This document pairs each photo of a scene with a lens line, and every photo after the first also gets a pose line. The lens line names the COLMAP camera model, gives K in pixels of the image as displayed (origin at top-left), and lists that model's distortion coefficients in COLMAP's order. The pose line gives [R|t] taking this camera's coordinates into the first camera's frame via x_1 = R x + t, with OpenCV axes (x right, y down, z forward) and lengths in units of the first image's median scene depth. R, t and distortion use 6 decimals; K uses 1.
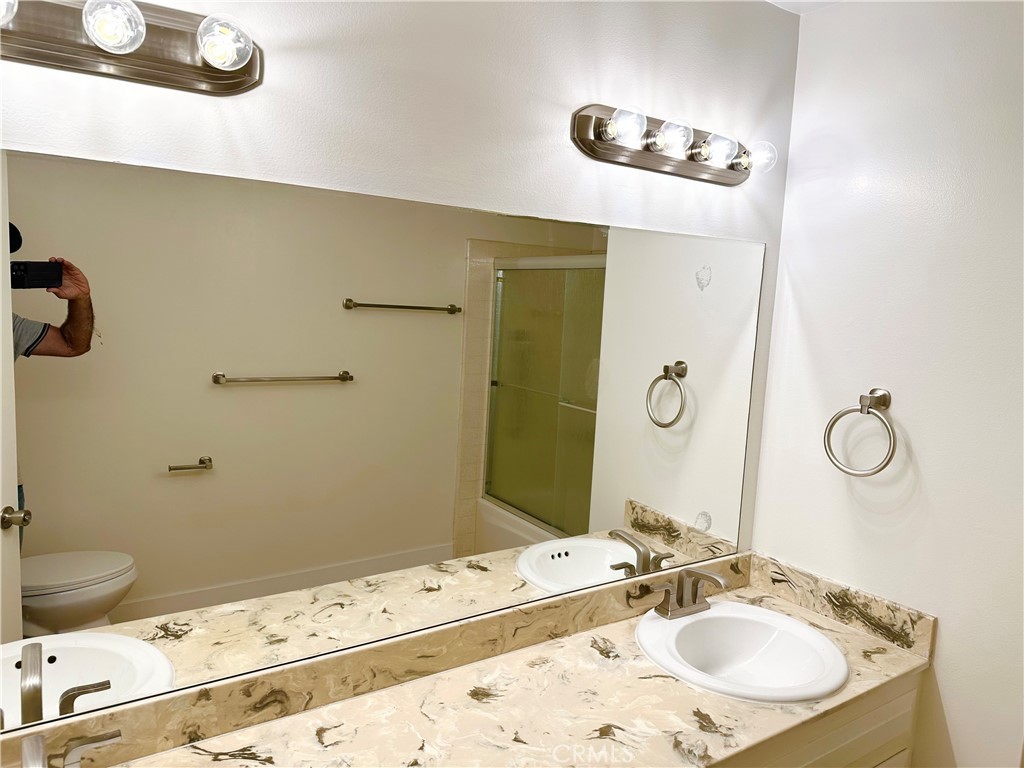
lens RADIAL K [[734.8, 0, 512.0], [0, 734.8, 384.0], [0, 0, 1]] dist [-0.140069, 0.137822]
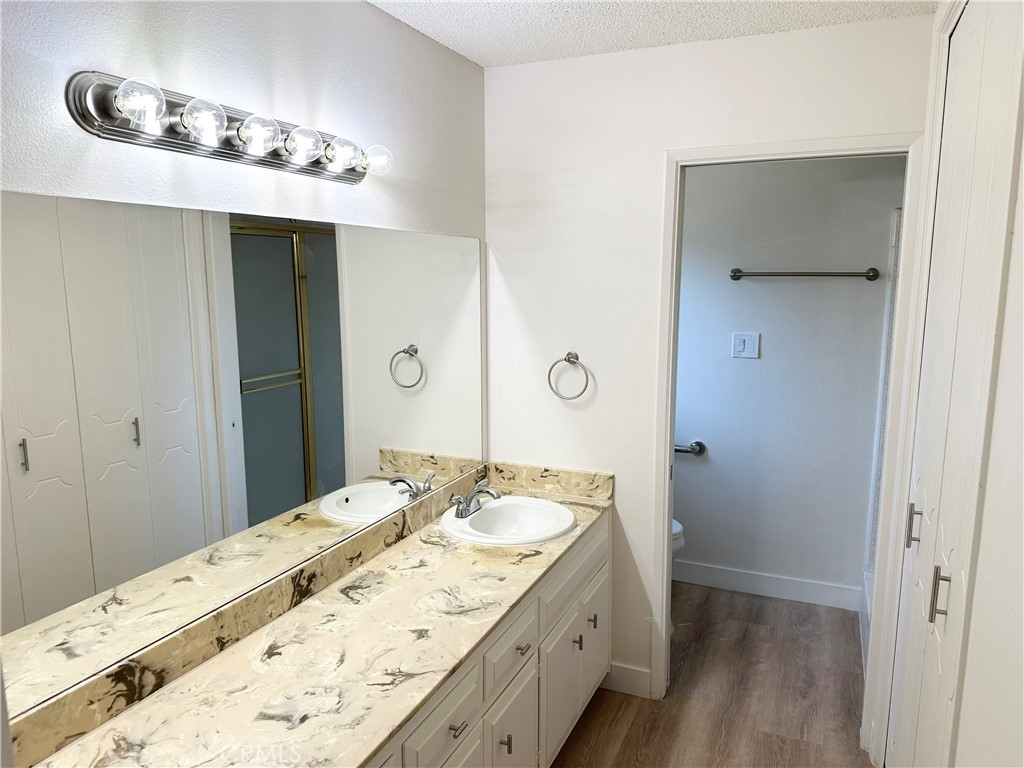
lens RADIAL K [[706.7, 0, 520.7], [0, 706.7, 387.1], [0, 0, 1]] dist [0.090813, -0.129268]
pose [[0.839460, -0.139225, 0.525284, -0.322754], [0.130705, 0.989976, 0.053509, 0.017577], [-0.527468, 0.023739, 0.849243, -0.211669]]
